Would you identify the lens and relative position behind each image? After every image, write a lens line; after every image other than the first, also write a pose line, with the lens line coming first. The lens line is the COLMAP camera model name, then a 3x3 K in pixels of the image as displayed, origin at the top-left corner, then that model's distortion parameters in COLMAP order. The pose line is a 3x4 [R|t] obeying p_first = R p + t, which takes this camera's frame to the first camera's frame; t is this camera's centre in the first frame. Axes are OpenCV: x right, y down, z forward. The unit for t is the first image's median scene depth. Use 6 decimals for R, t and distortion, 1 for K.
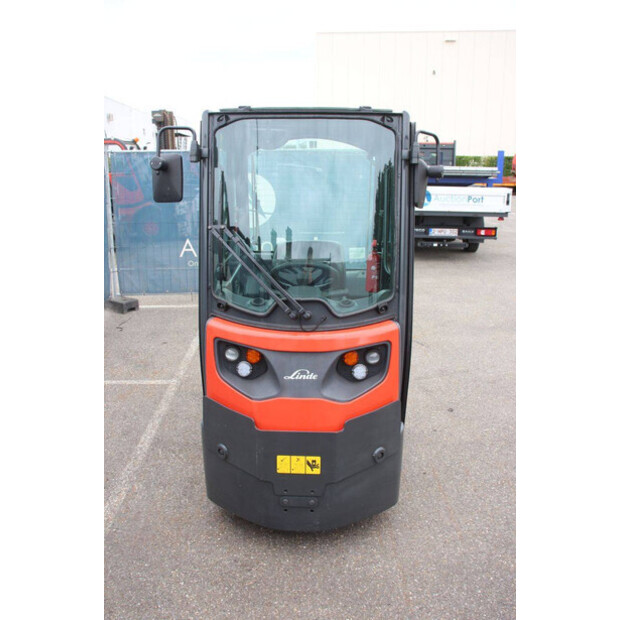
lens RADIAL K [[560.0, 0, 310.0], [0, 560.0, 310.0], [0, 0, 1]] dist [-0.137725, -0.002303]
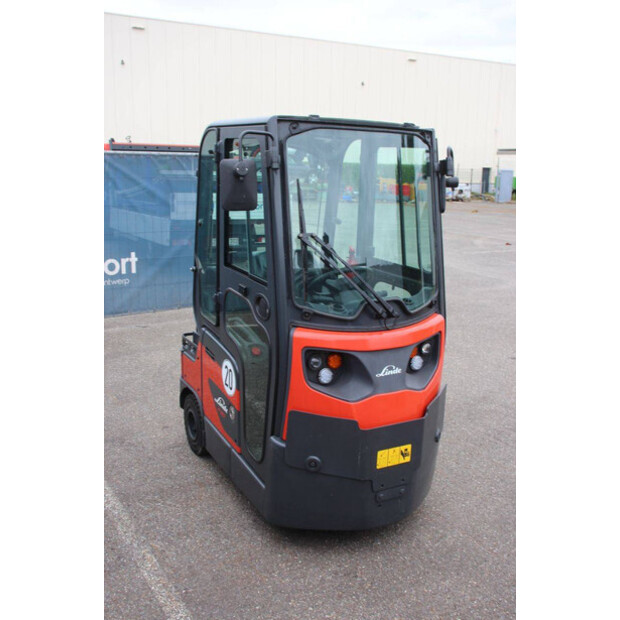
lens RADIAL K [[645.6, 0, 310.0], [0, 645.6, 310.0], [0, 0, 1]] dist [-0.099753, 0.002297]
pose [[0.864393, -0.091759, 0.494373, -0.734328], [0.109991, 0.993902, -0.007841, -0.006072], [-0.490638, 0.061154, 0.869215, -0.001624]]
